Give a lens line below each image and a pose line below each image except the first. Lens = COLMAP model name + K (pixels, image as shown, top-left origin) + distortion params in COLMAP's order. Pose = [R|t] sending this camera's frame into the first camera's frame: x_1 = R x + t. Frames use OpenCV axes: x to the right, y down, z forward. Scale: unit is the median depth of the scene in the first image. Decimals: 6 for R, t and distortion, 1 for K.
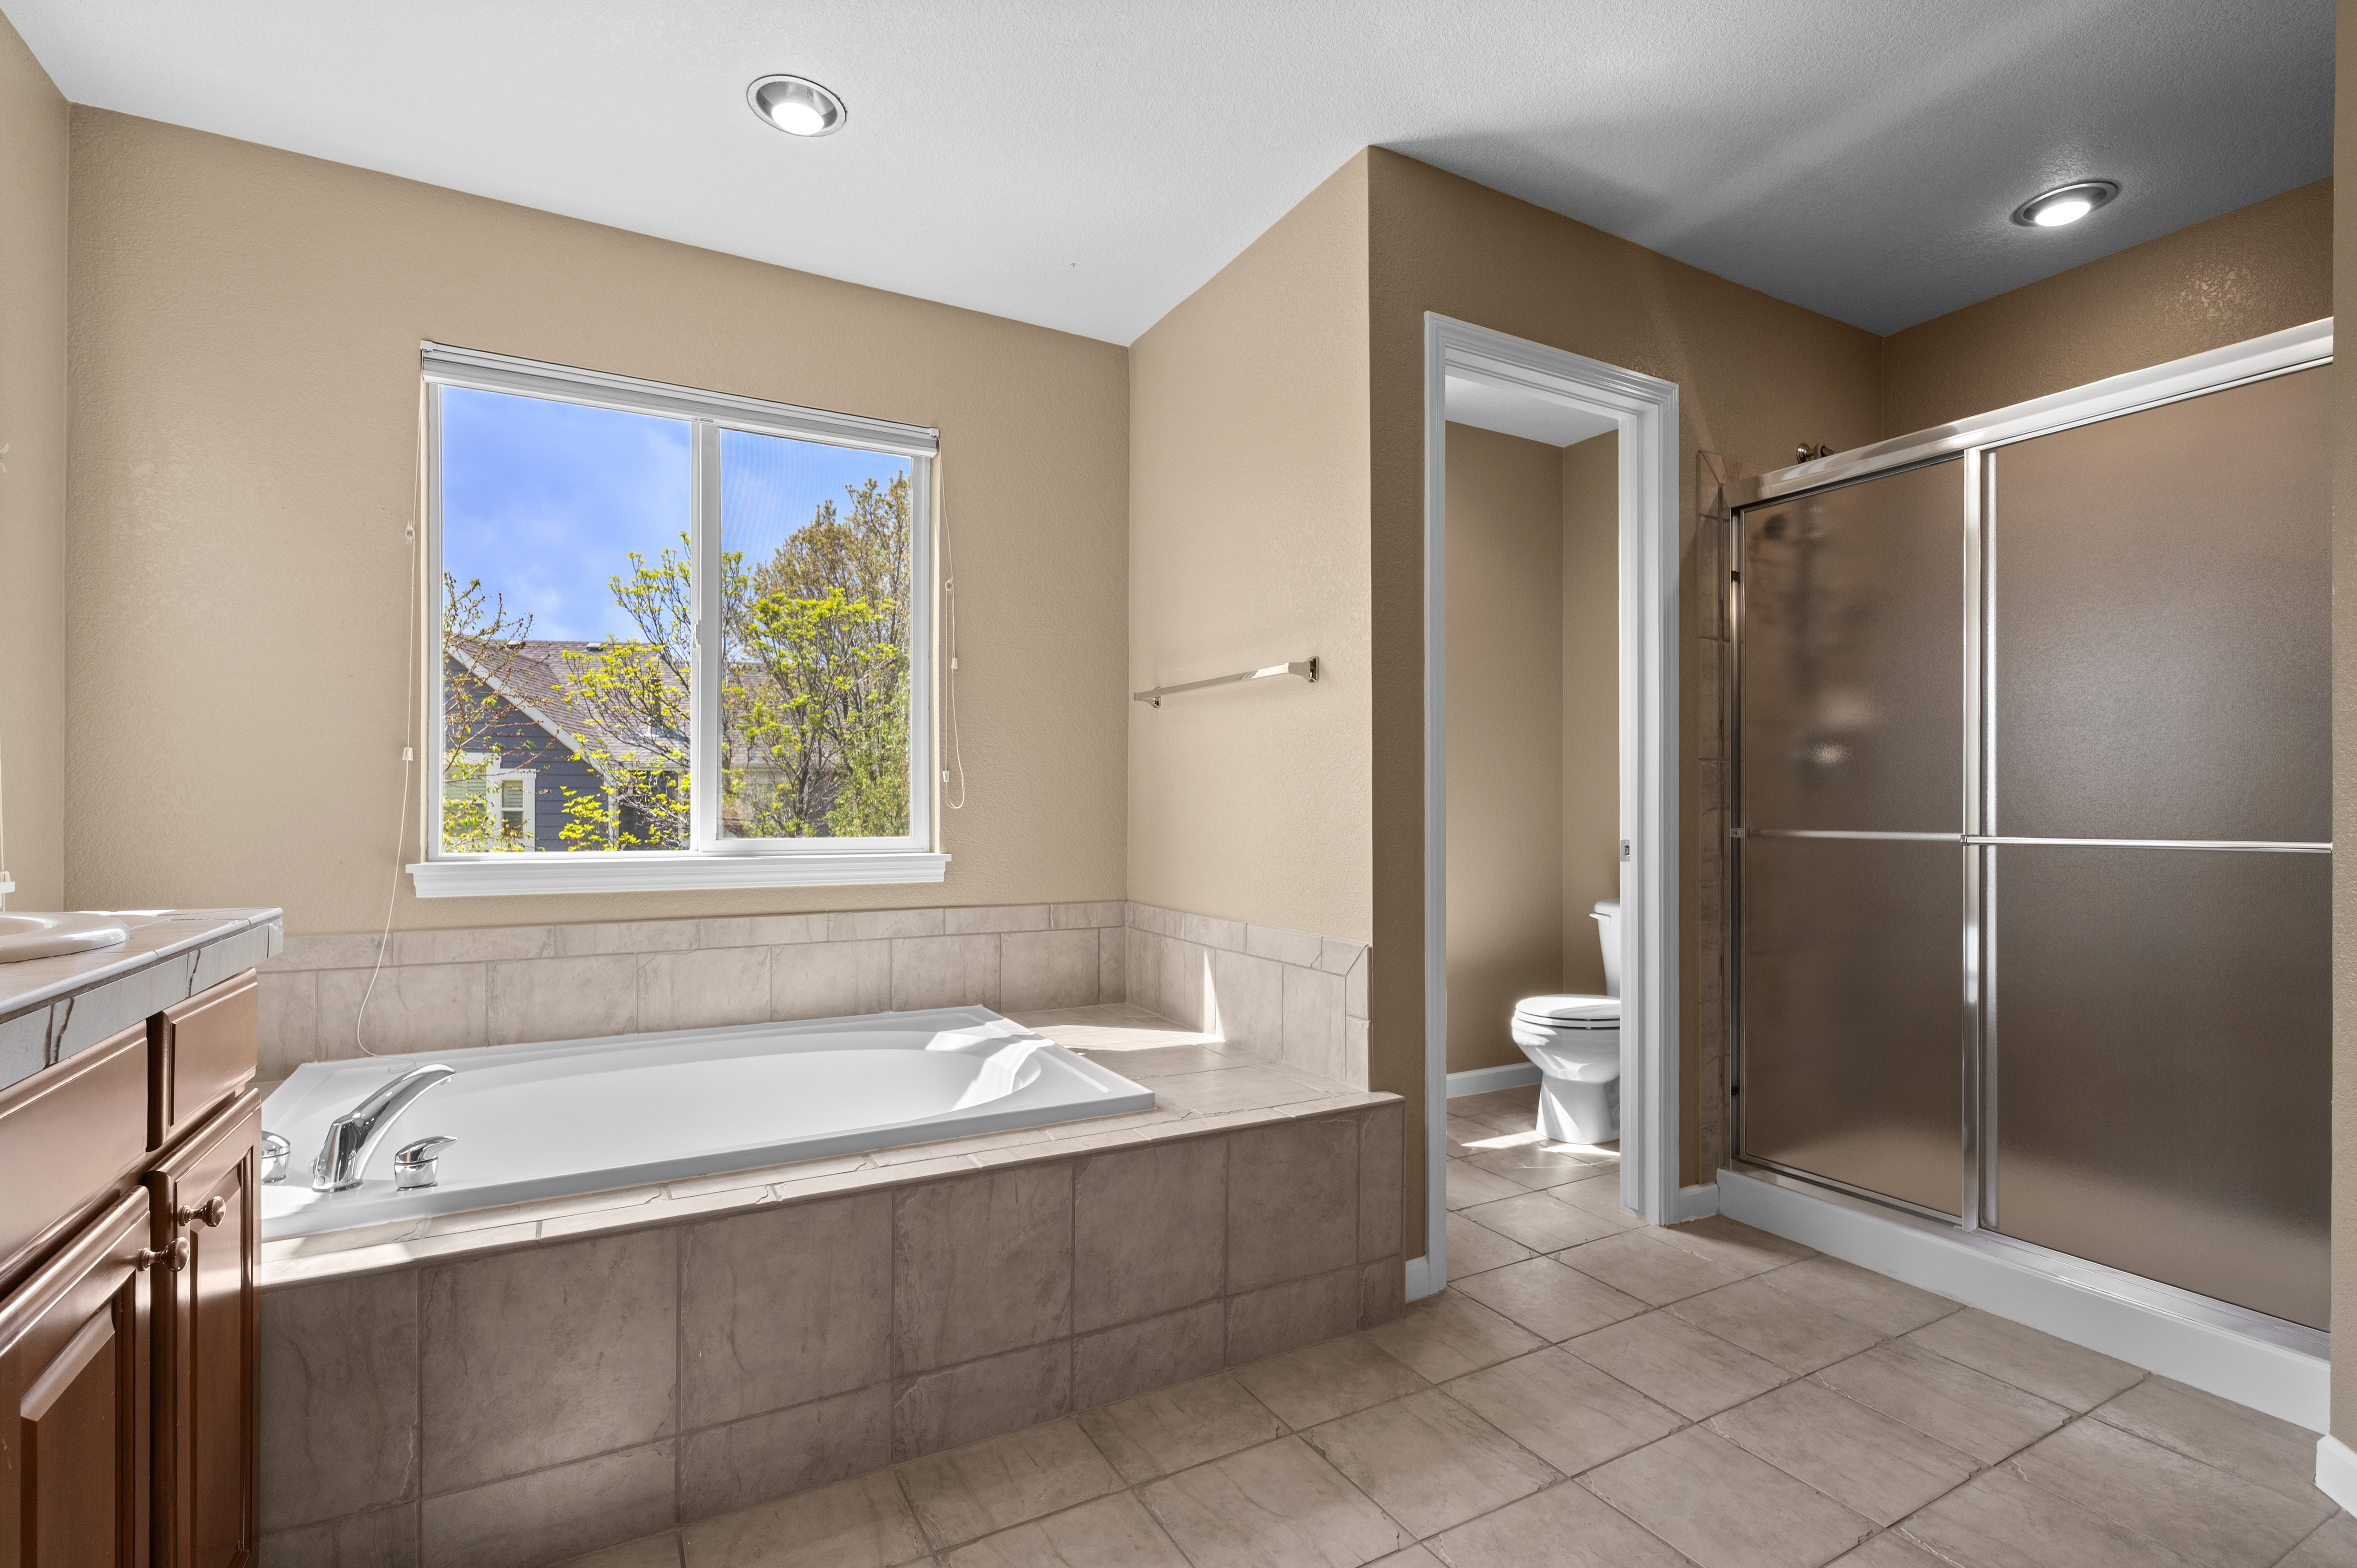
lens RADIAL K [[1089.1, 0, 1179.3], [0, 1089.1, 808.9], [0, 0, 1]] dist [-0.000564, -0.001030]
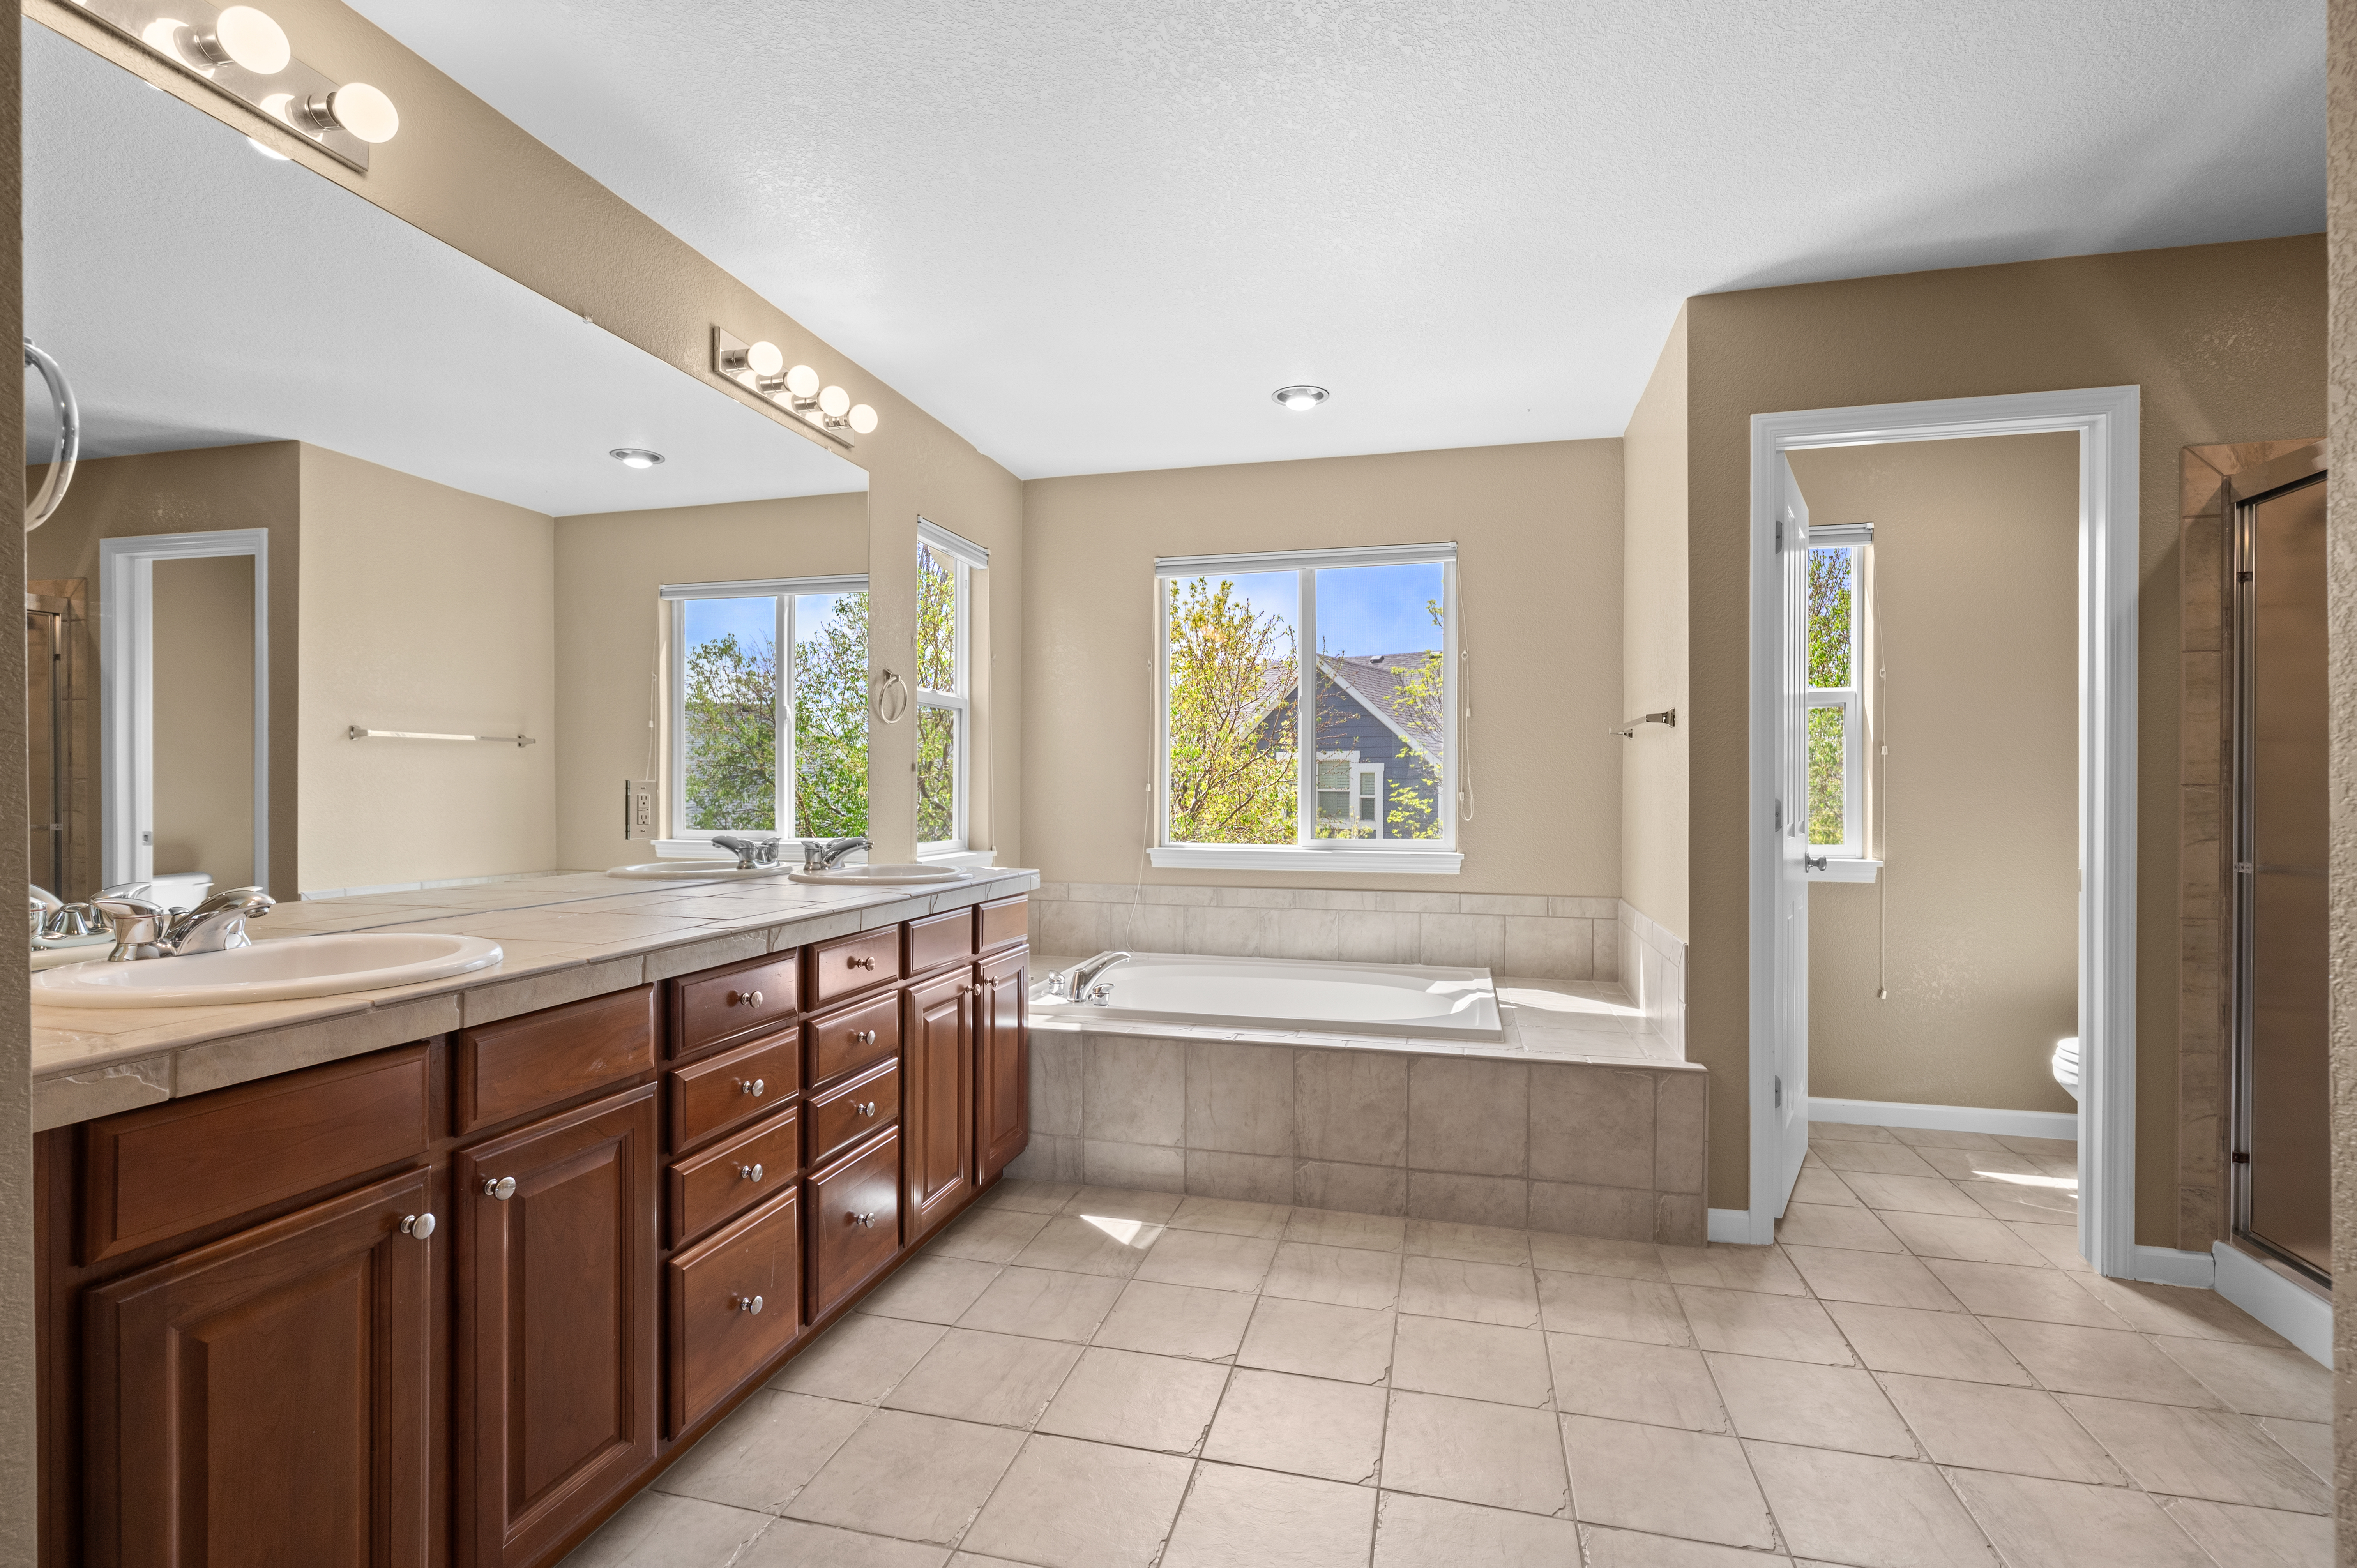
lens RADIAL K [[1091.3, 0, 1172.7], [0, 1091.3, 790.3], [0, 0, 1]] dist [-0.000198, -0.000004]
pose [[0.722281, 0.001472, -0.691598, 0.621406], [-0.001952, 0.999998, 0.000090, -0.049429], [0.691596, 0.001285, 0.722283, -0.308139]]
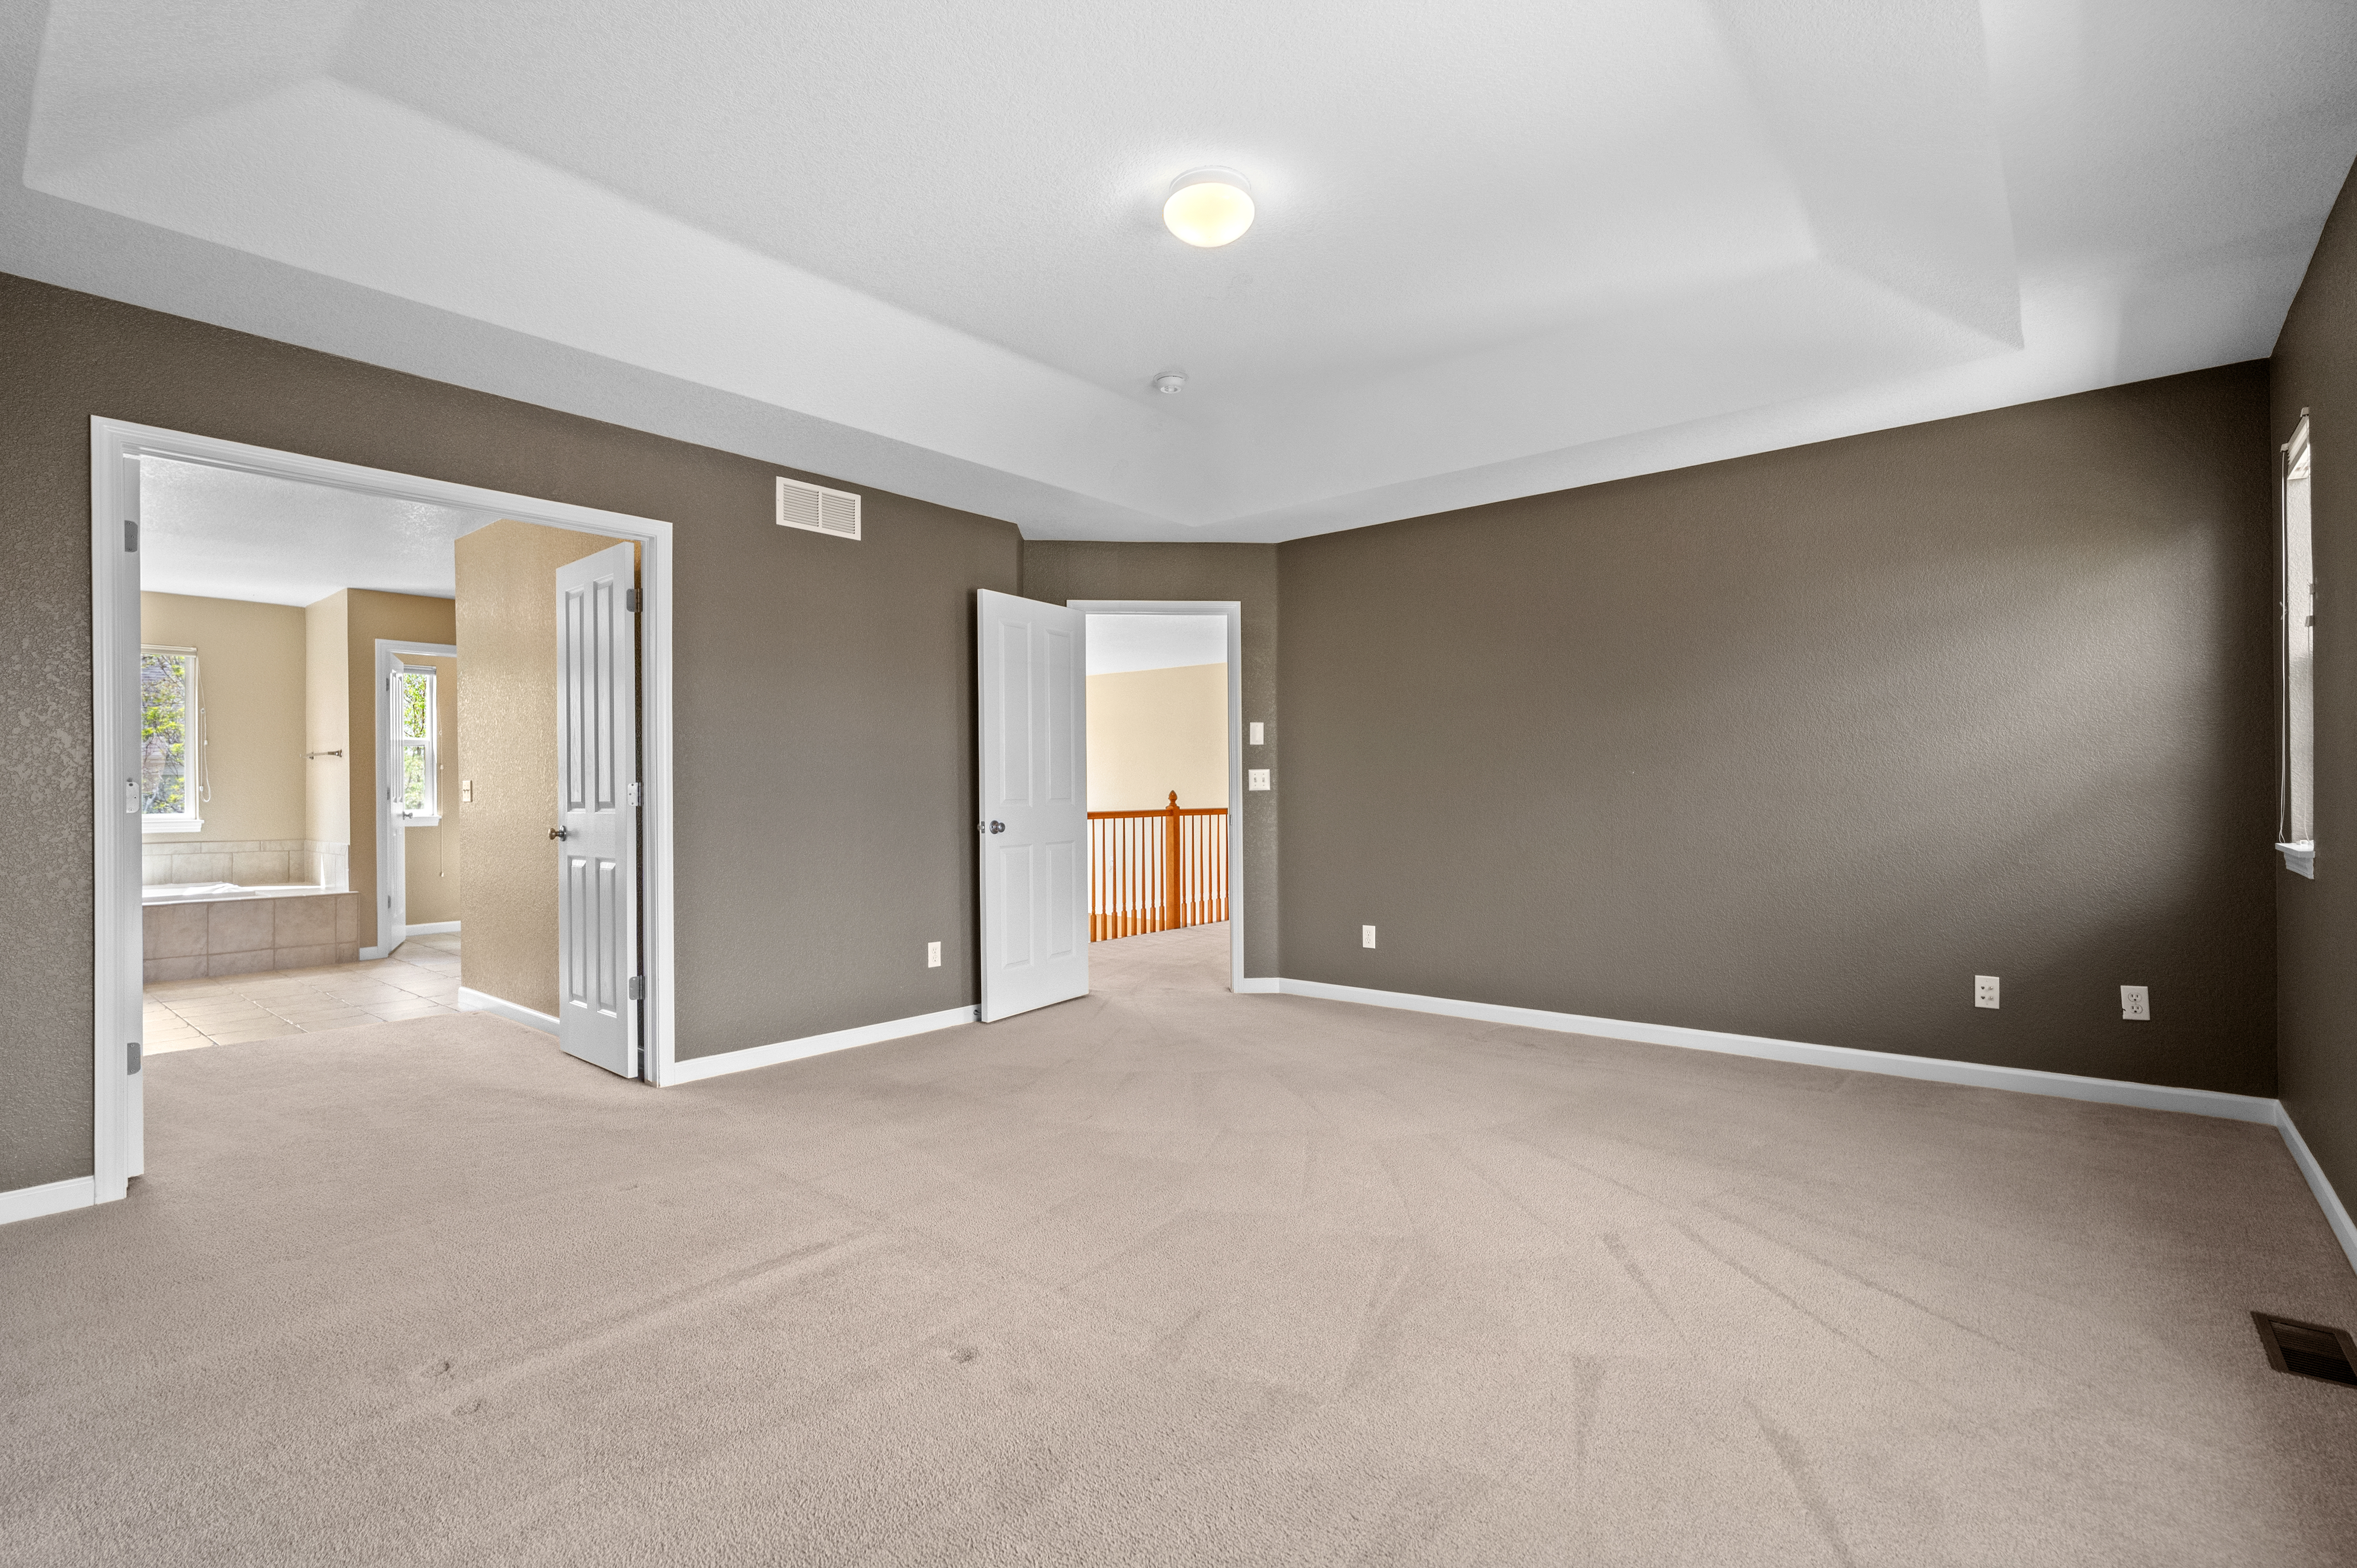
lens RADIAL K [[1091.3, 0, 1172.7], [0, 1091.3, 790.3], [0, 0, 1]] dist [-0.000198, -0.000004]
pose [[0.936328, -0.006677, 0.351063, 1.301558], [0.008692, 0.999954, -0.004165, 0.004275], [-0.351019, 0.006952, 0.936343, -2.777185]]
